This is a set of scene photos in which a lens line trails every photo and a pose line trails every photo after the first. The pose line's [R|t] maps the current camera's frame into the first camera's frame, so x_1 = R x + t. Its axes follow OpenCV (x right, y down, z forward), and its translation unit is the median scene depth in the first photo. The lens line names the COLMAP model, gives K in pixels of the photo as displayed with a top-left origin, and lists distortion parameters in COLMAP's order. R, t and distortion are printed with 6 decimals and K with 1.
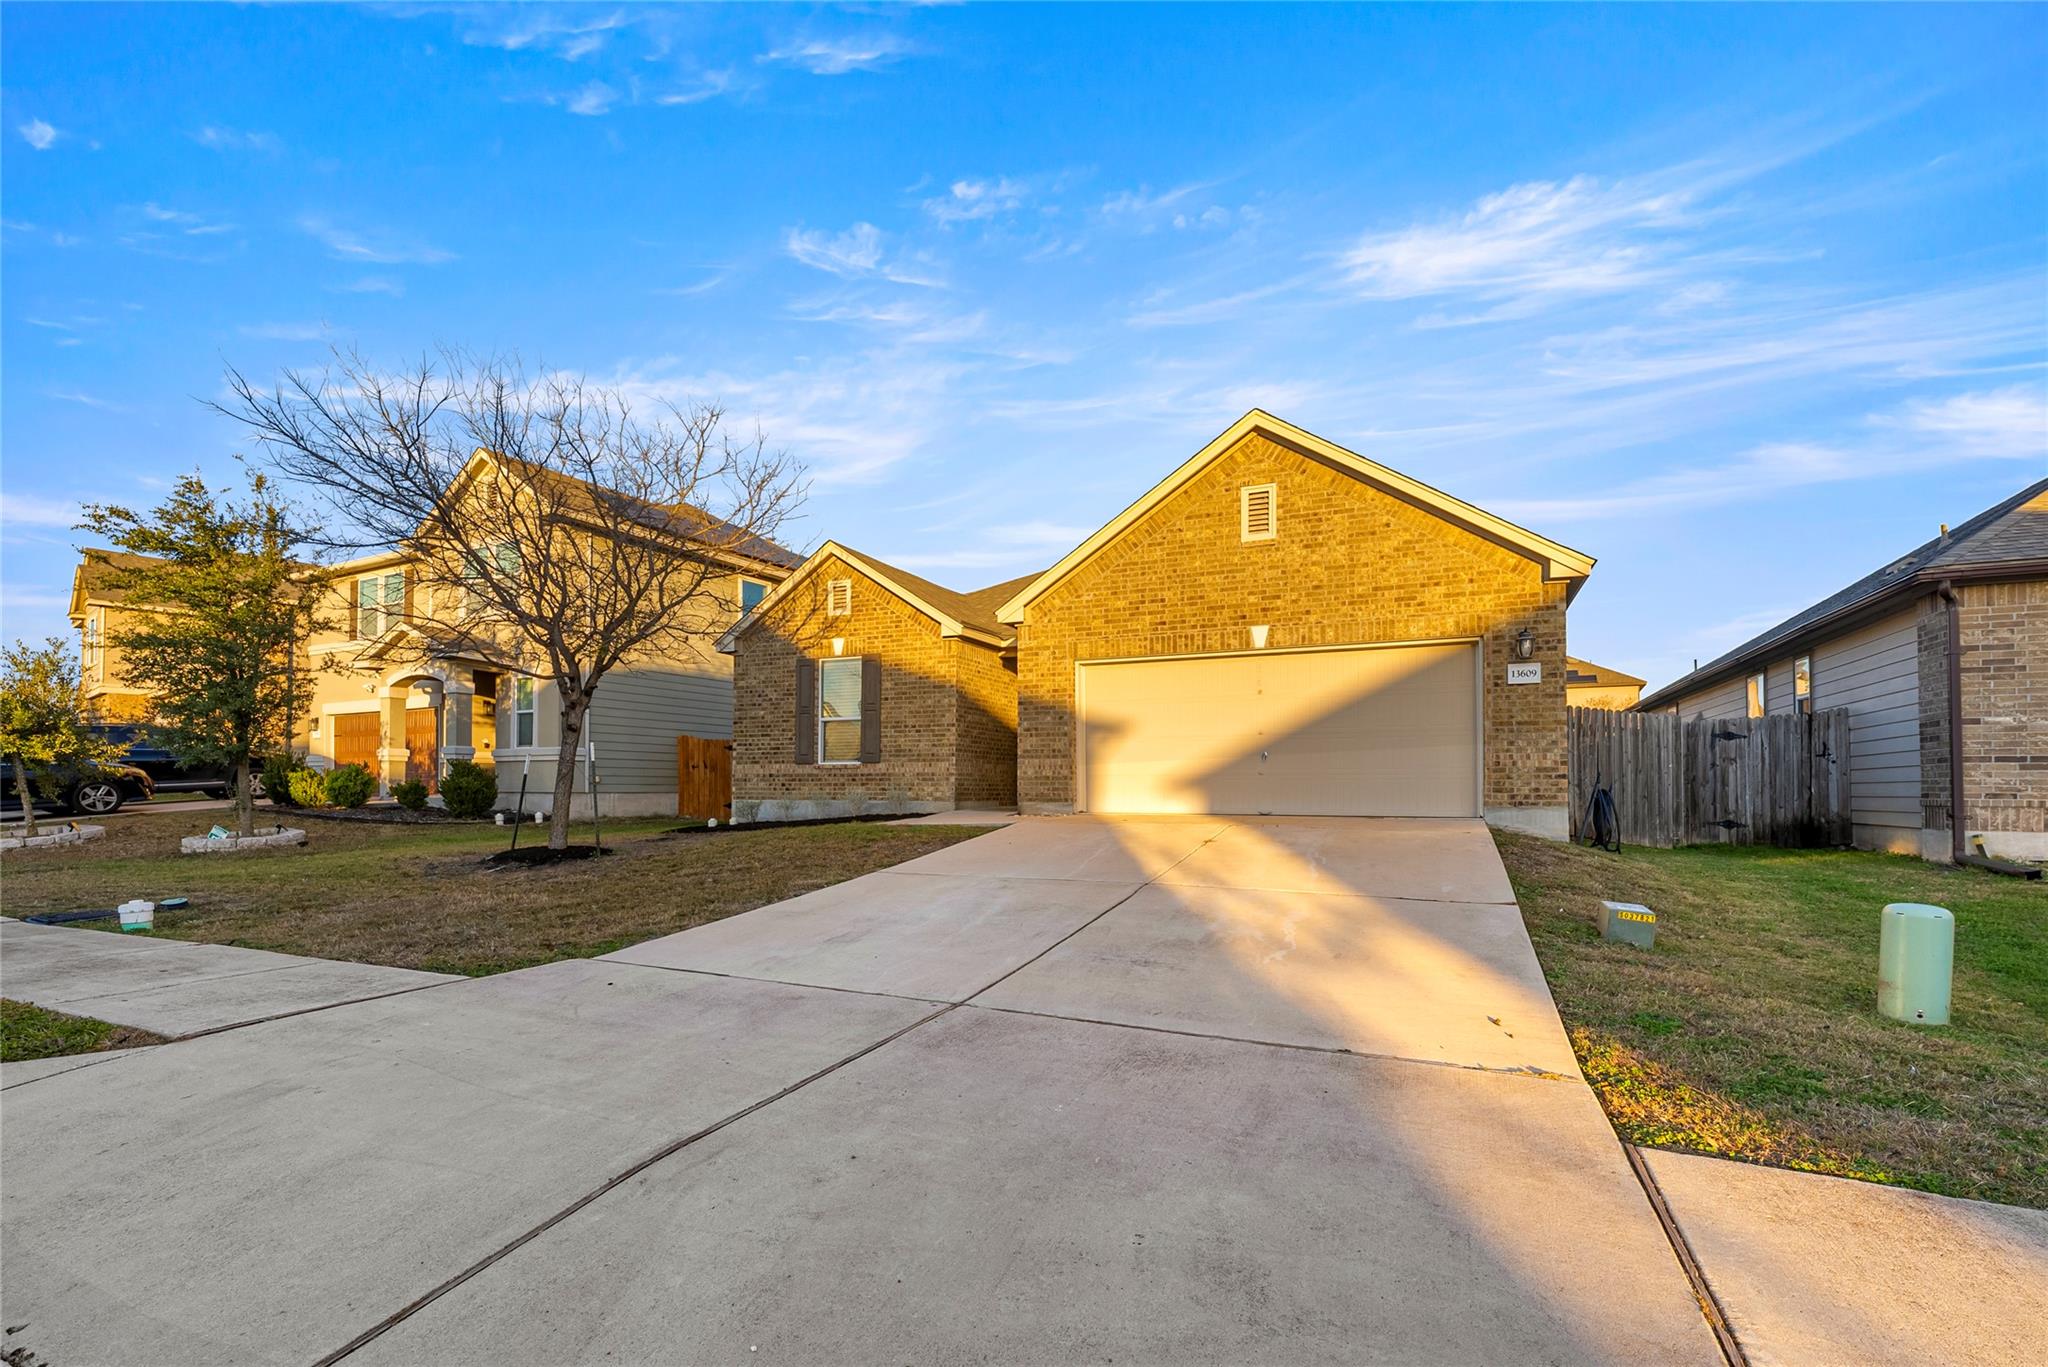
lens RADIAL K [[908.3, 0, 1023.9], [0, 908.3, 696.0], [0, 0, 1]] dist [0.002330, 0.000492]
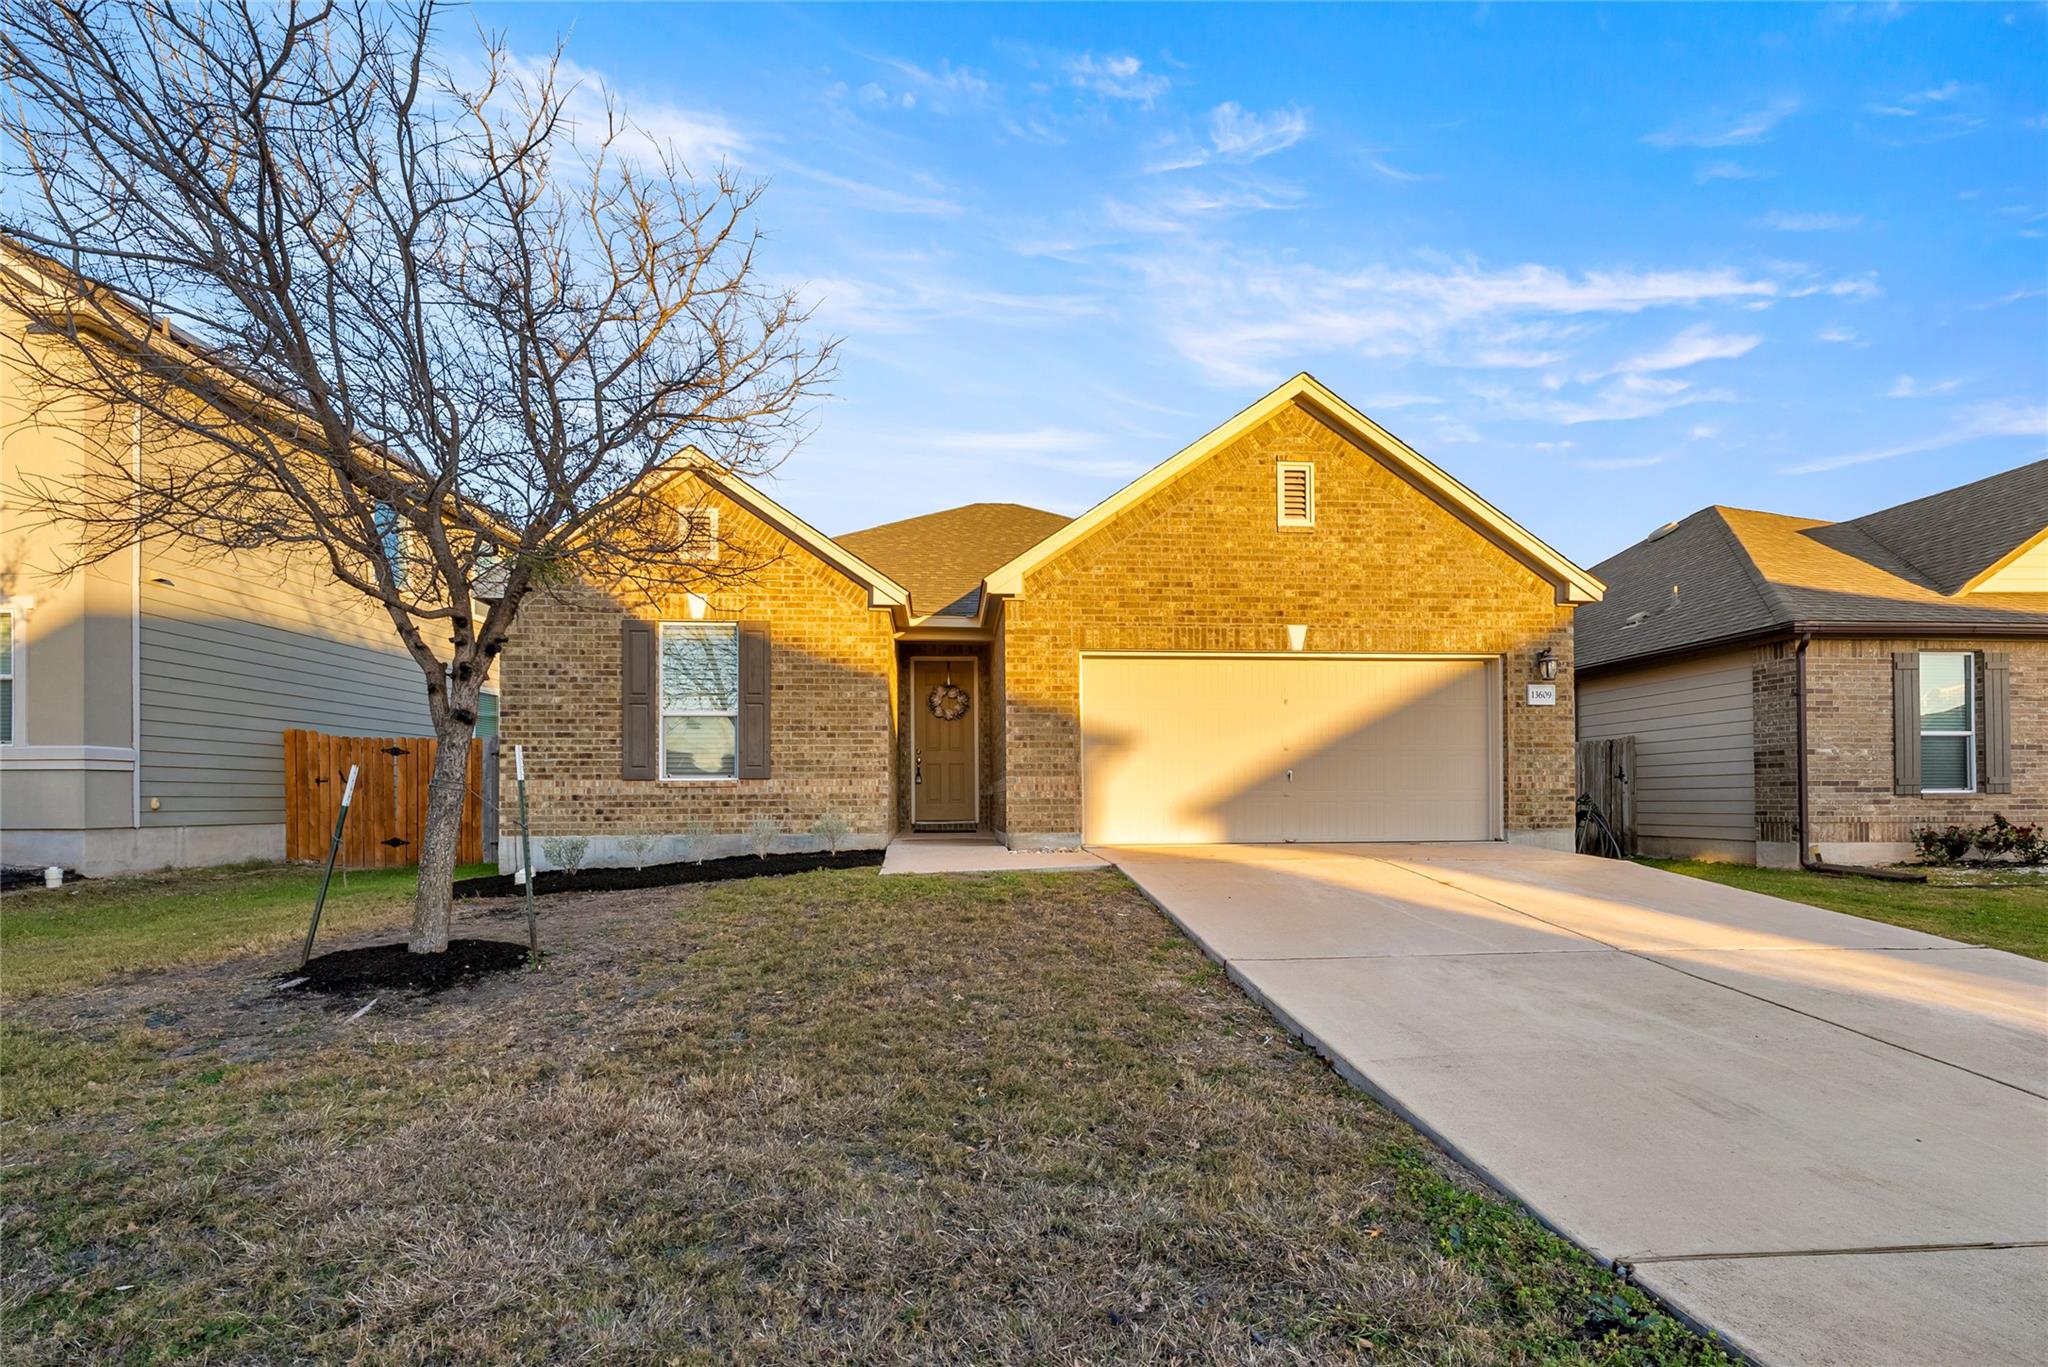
lens RADIAL K [[964.2, 0, 1023.7], [0, 964.2, 727.2], [0, 0, 1]] dist [0.000410, 0.000071]
pose [[0.879823, 0.030584, 0.474317, -0.397346], [-0.042731, 0.998976, 0.014848, 0.017207], [-0.473377, -0.033332, 0.880229, 0.307204]]
